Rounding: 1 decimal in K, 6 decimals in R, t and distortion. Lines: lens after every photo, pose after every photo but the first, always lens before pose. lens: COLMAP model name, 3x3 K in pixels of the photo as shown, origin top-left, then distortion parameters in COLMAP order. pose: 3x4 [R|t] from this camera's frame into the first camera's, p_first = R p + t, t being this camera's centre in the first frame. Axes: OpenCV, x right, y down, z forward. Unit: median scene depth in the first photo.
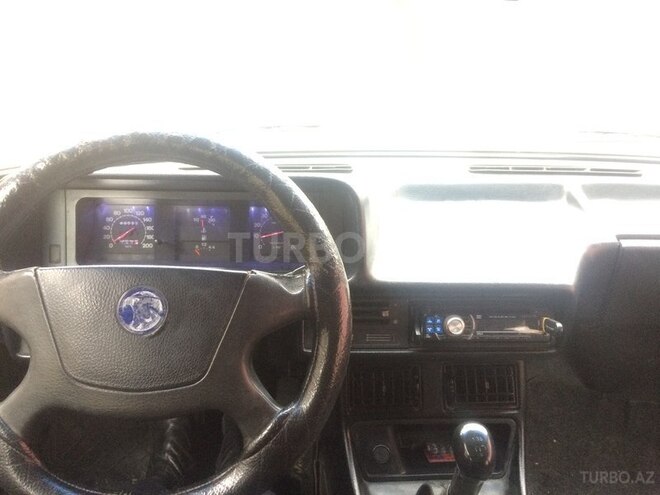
lens RADIAL K [[555.2, 0, 330.0], [0, 555.2, 247.5], [0, 0, 1]] dist [0.059004, -0.084218]
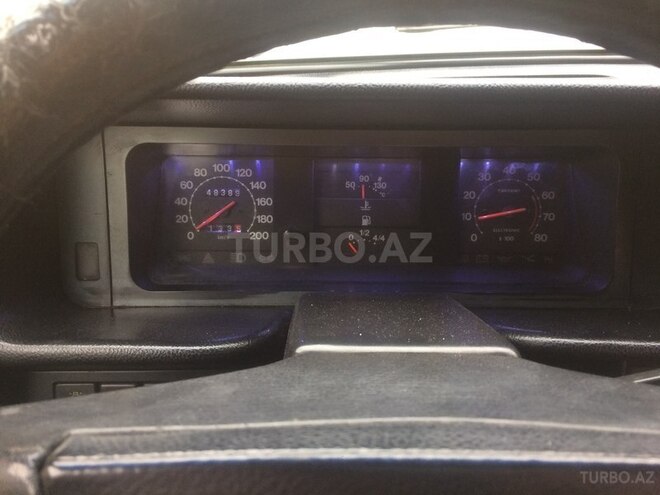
lens RADIAL K [[555.2, 0, 330.0], [0, 555.2, 247.5], [0, 0, 1]] dist [0.059004, -0.084218]
pose [[0.999673, 0.003820, -0.025276, -0.248668], [-0.000828, 0.993095, 0.117314, -0.053449], [0.025550, -0.117255, 0.992773, 0.486451]]
